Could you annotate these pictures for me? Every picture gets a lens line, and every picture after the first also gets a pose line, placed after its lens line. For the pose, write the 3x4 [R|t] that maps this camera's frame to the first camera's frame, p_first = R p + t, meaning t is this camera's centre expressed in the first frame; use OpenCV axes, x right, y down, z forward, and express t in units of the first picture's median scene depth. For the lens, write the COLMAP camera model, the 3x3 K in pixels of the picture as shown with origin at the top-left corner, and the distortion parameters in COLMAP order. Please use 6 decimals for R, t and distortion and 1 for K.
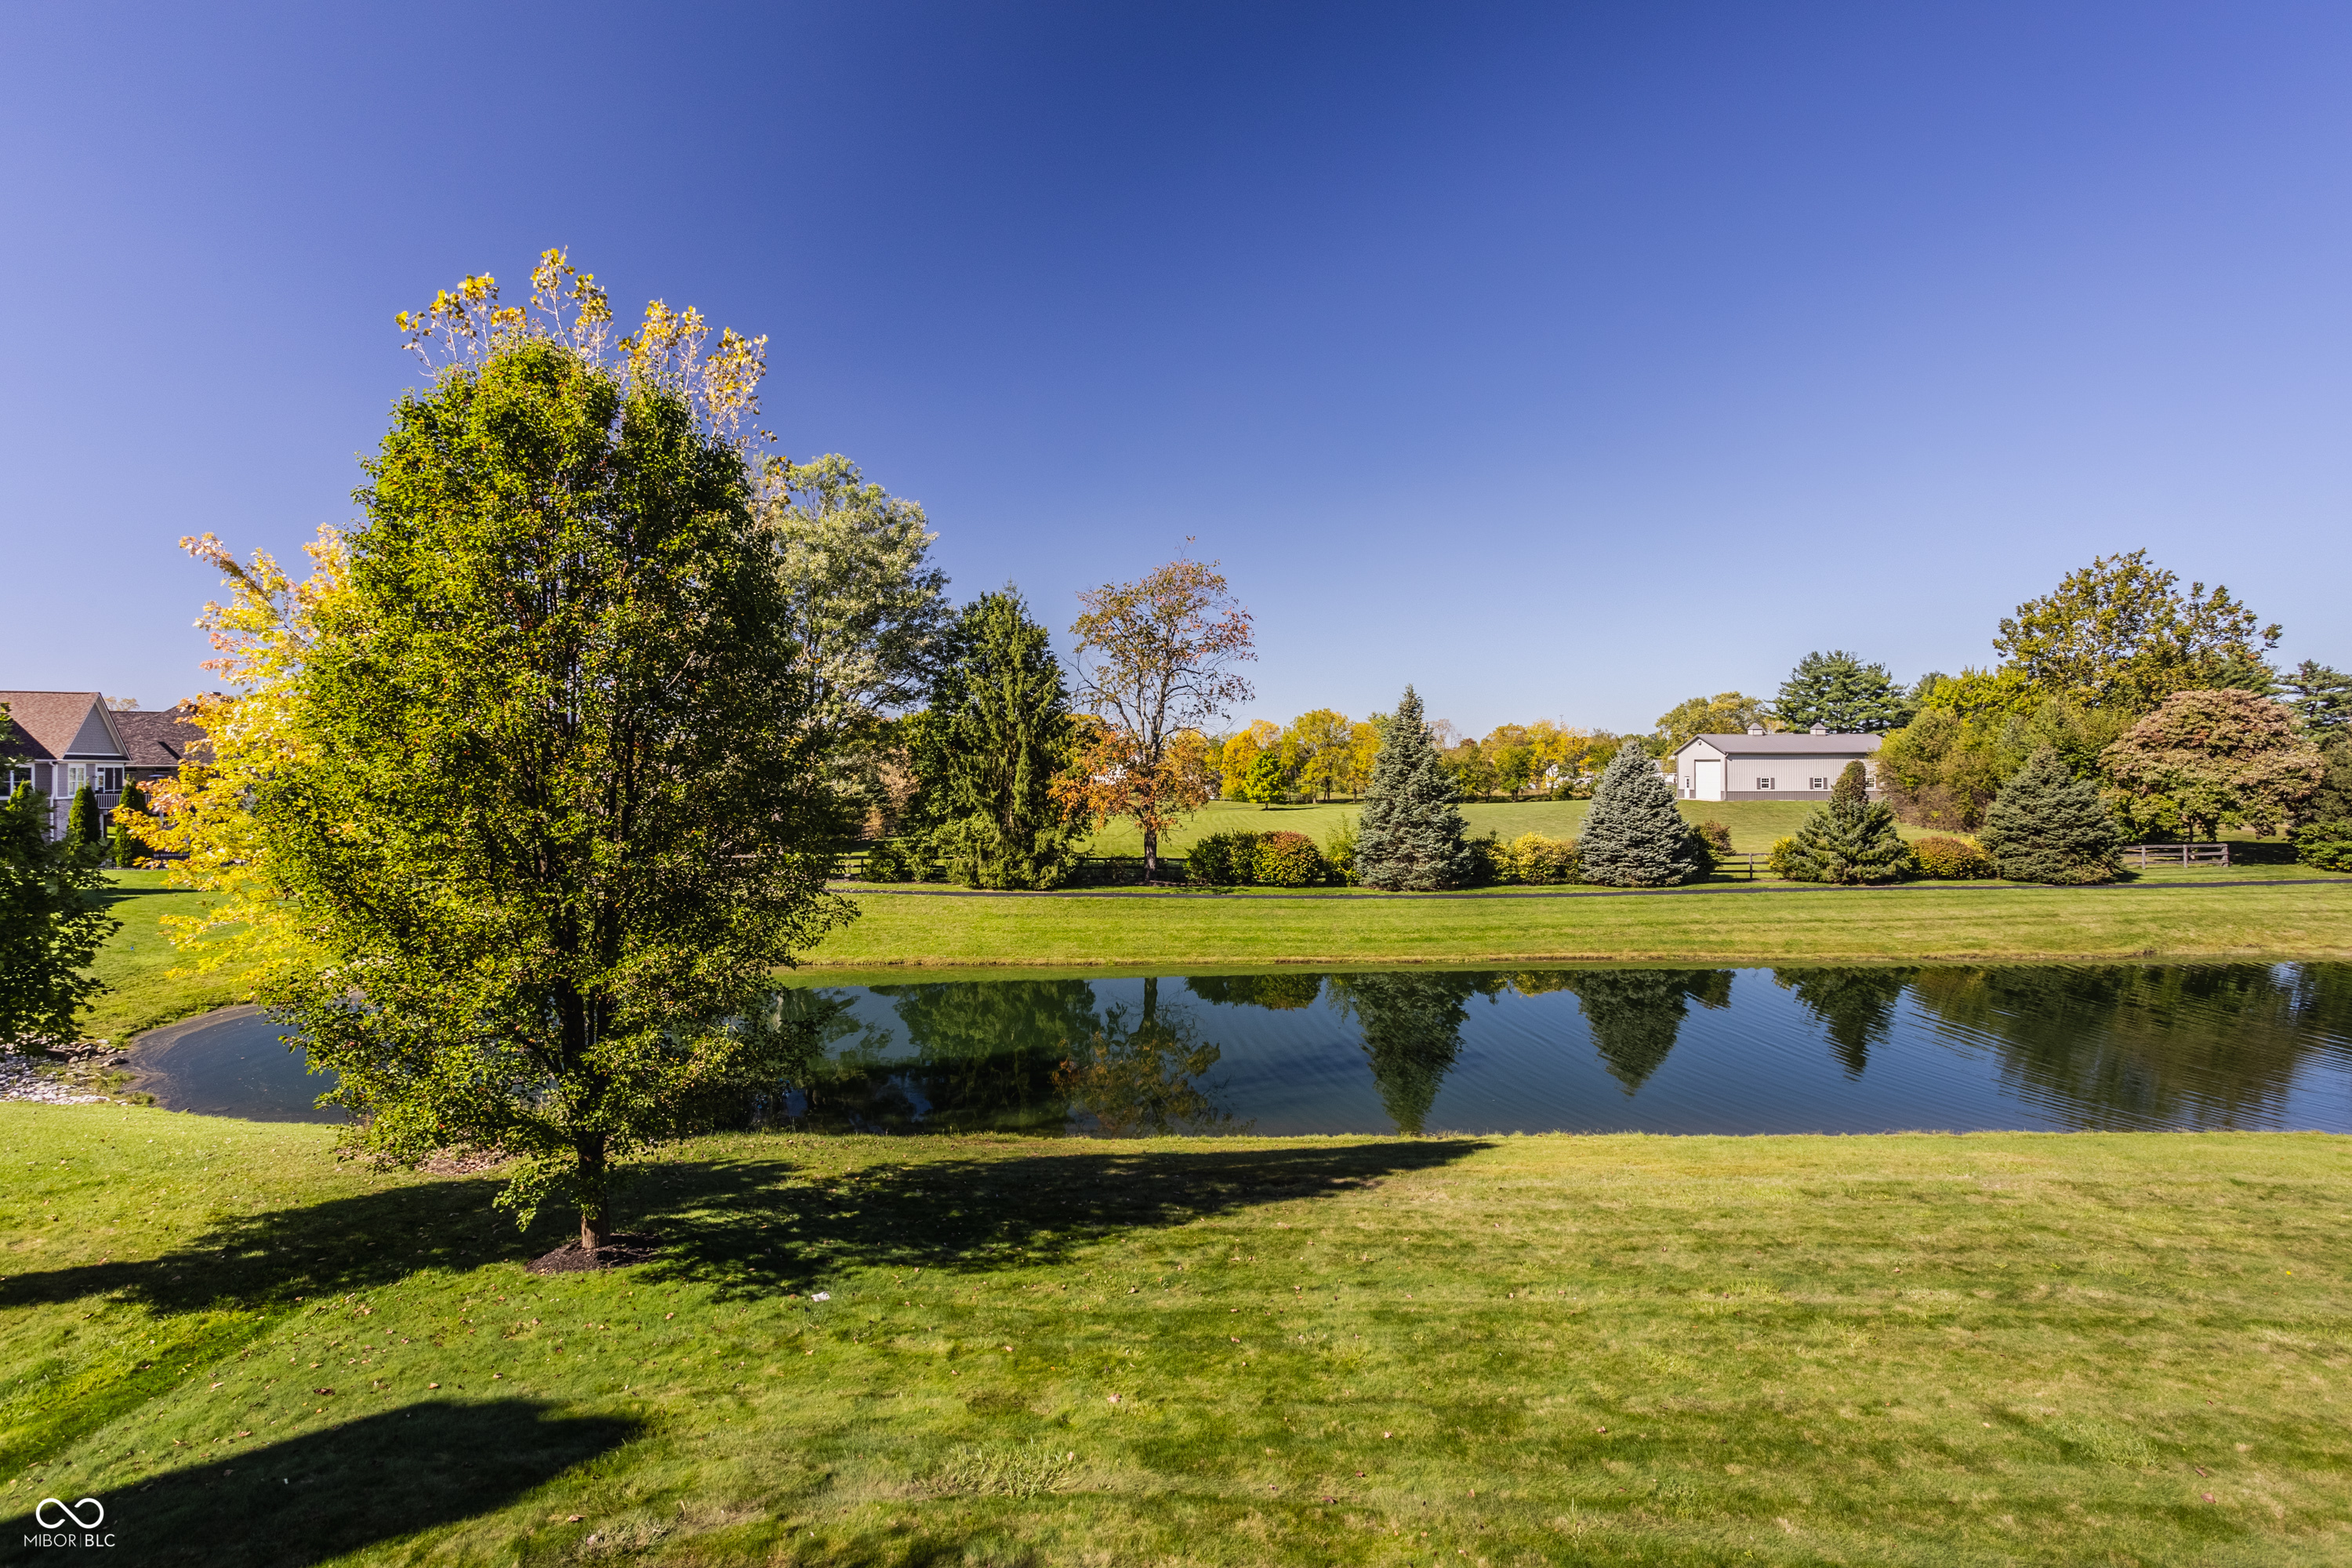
lens RADIAL K [[1147.7, 0, 1166.6], [0, 1147.7, 759.3], [0, 0, 1]] dist [-0.040257, 0.032067]
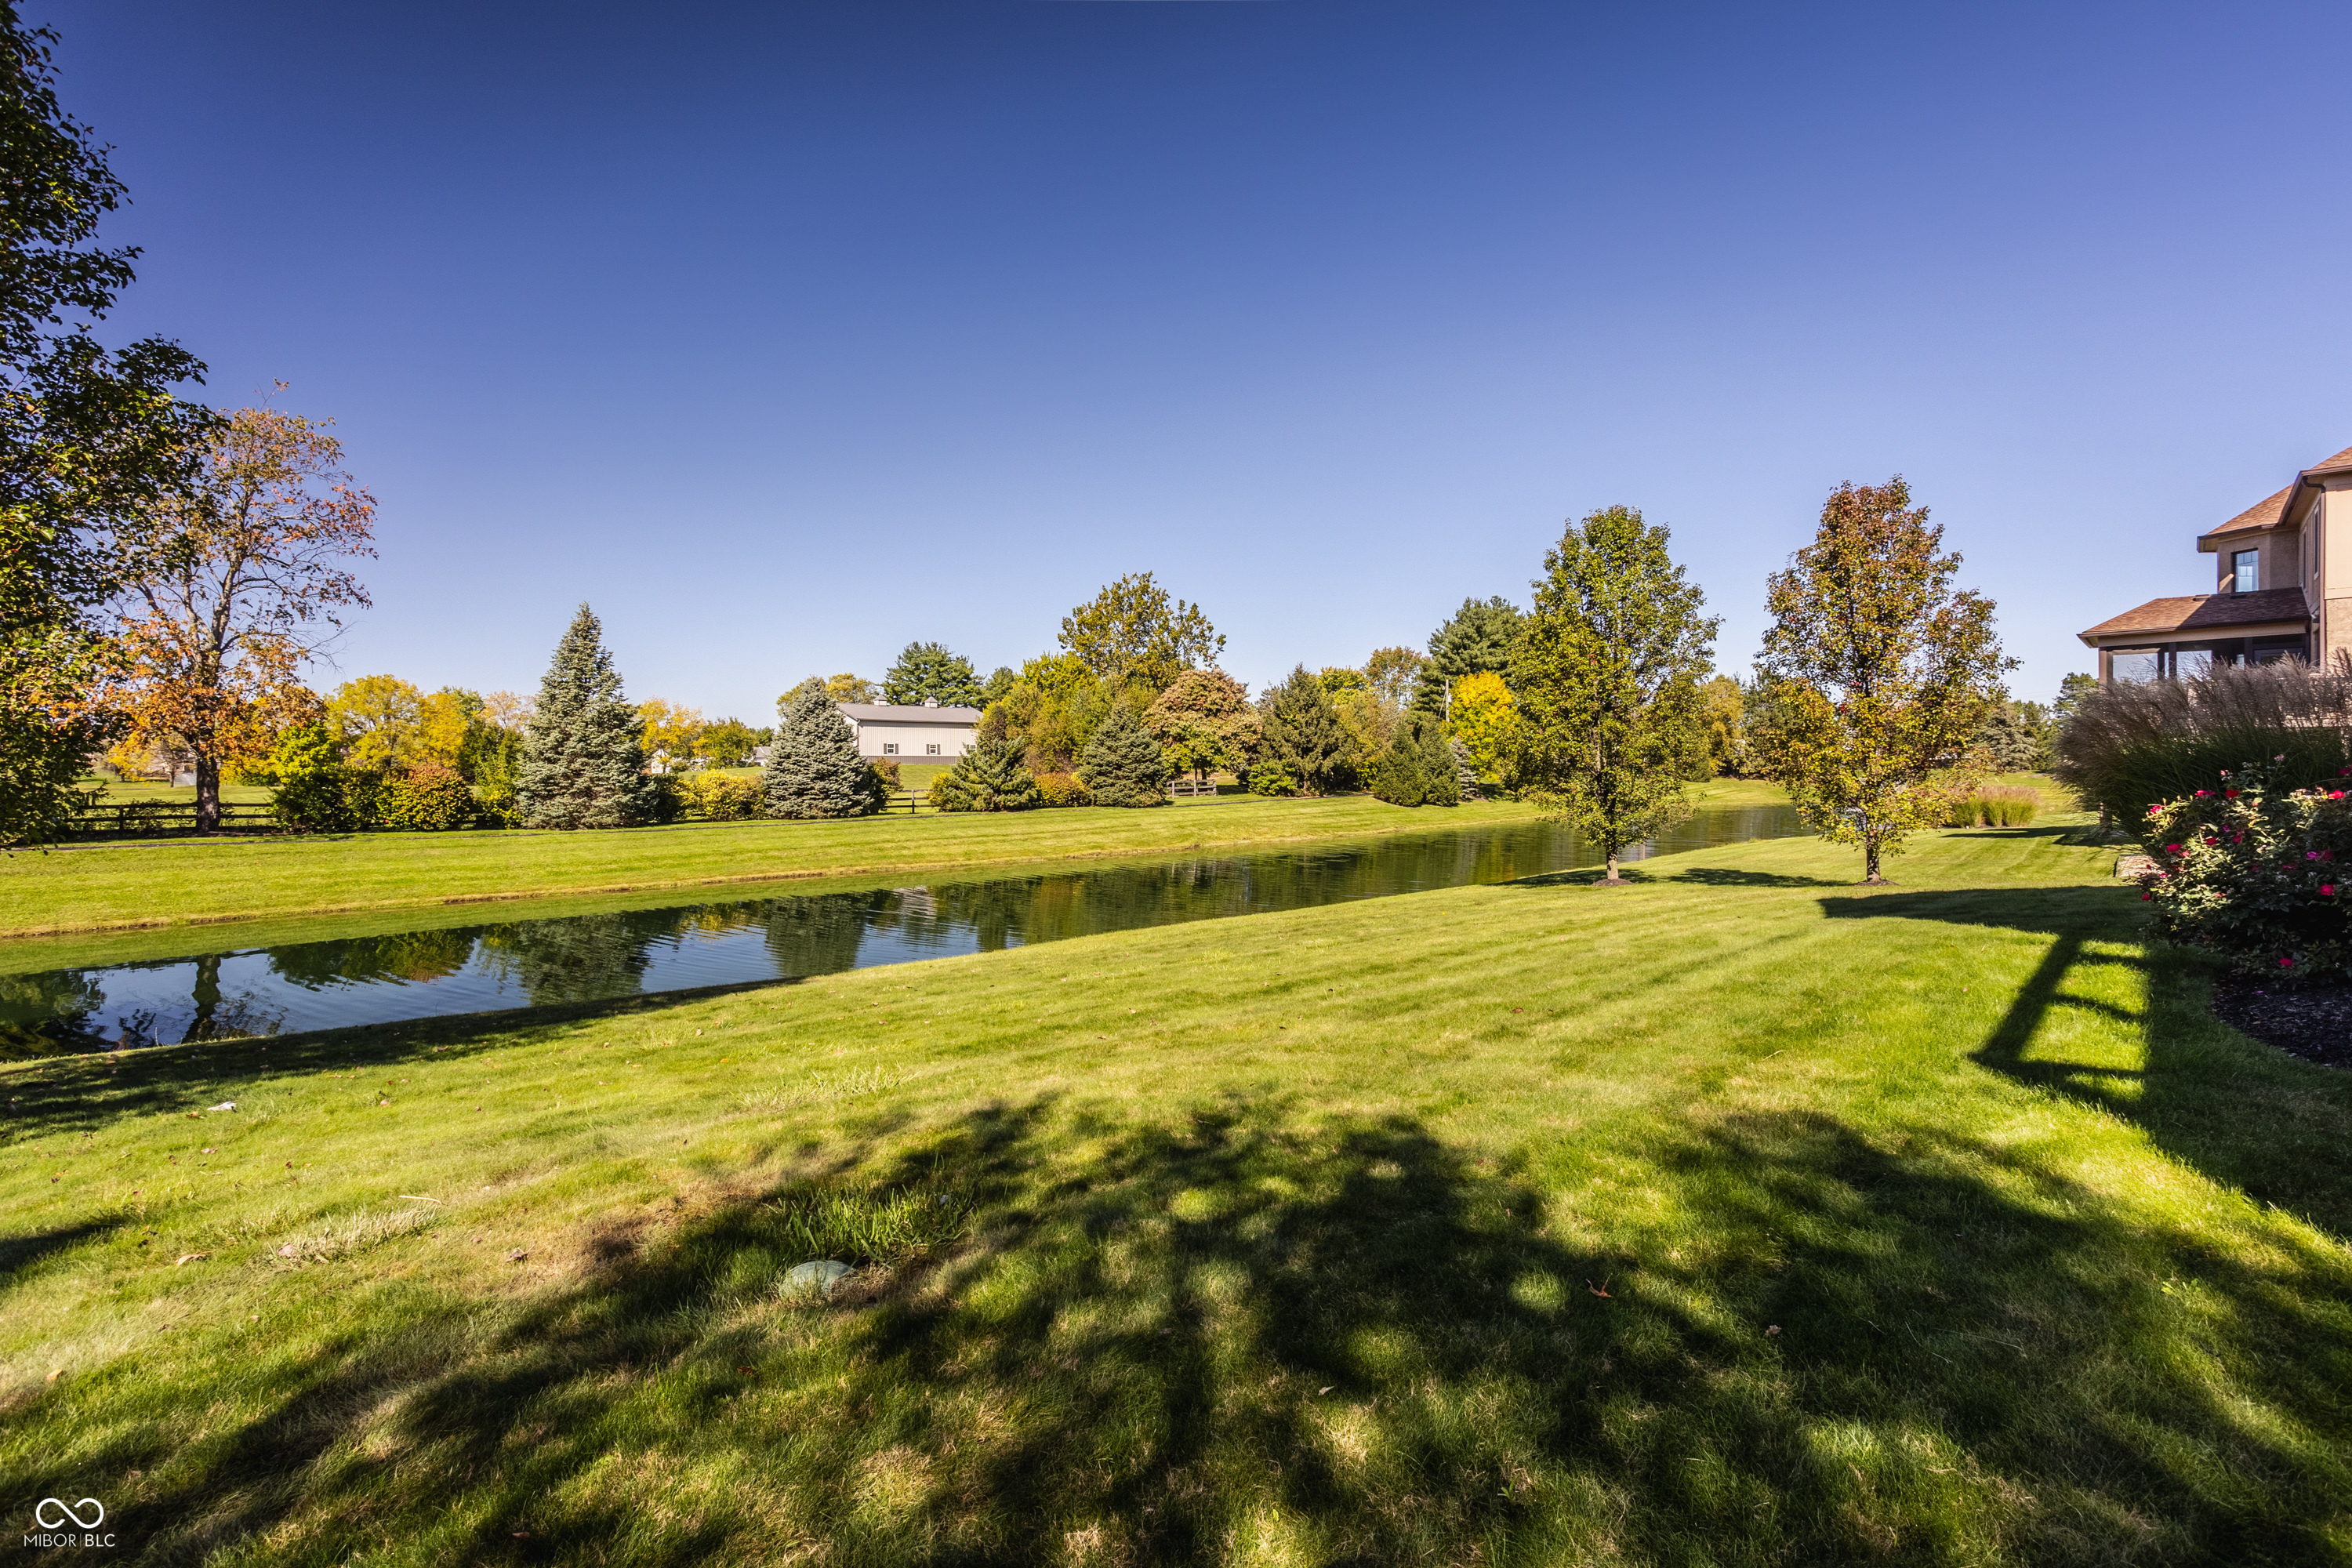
lens RADIAL K [[1147.7, 0, 1166.6], [0, 1147.7, 759.3], [0, 0, 1]] dist [-0.040257, 0.032067]
pose [[0.723703, 0.005004, 0.690094, -0.072780], [-0.005495, 0.999984, -0.001488, 0.056783], [-0.690090, -0.002715, 0.723719, 0.039160]]
